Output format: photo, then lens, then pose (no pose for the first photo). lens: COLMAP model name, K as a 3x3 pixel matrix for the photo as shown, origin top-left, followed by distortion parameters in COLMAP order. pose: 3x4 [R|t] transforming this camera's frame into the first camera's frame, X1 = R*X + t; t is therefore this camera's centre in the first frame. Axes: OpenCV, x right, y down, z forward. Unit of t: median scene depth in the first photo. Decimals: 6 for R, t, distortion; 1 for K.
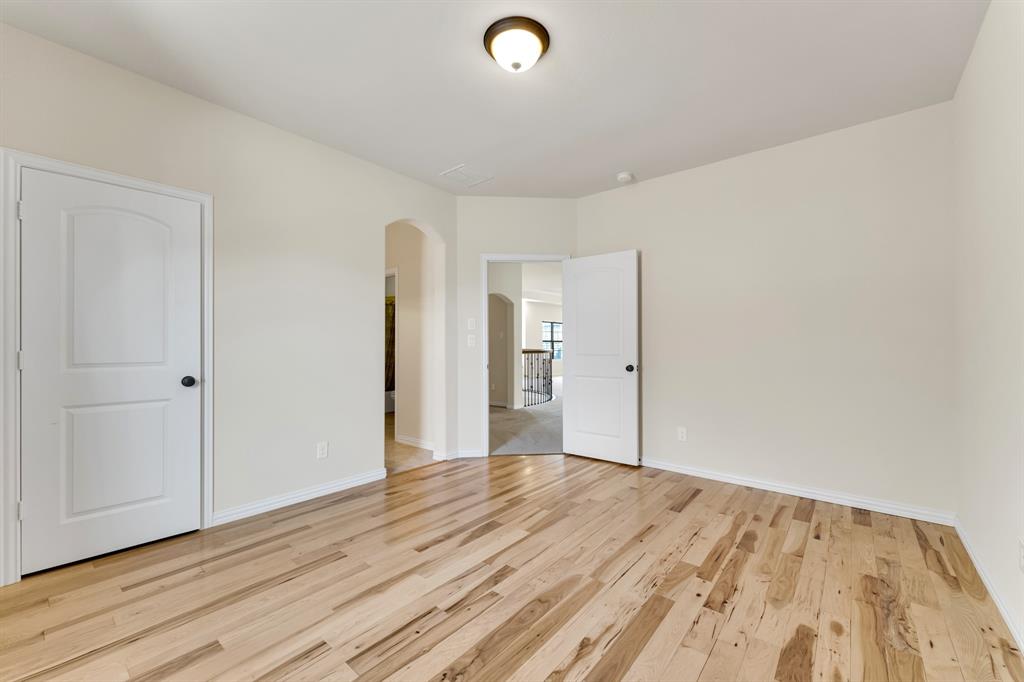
lens RADIAL K [[416.4, 0, 516.8], [0, 416.4, 344.1], [0, 0, 1]] dist [-0.004193, -0.000148]
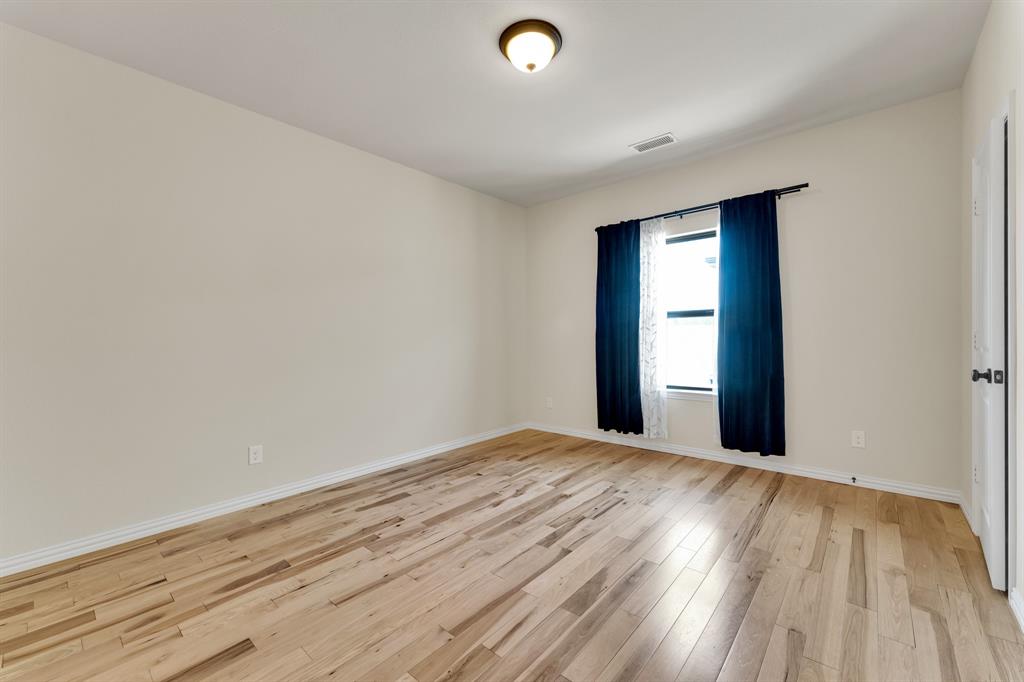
lens RADIAL K [[416.4, 0, 516.8], [0, 416.4, 344.1], [0, 0, 1]] dist [-0.004193, -0.000148]
pose [[-0.999638, 0.014550, 0.022643, 0.020621], [0.014874, 0.999788, 0.014214, 0.013415], [-0.022432, 0.014546, -0.999643, 2.060135]]
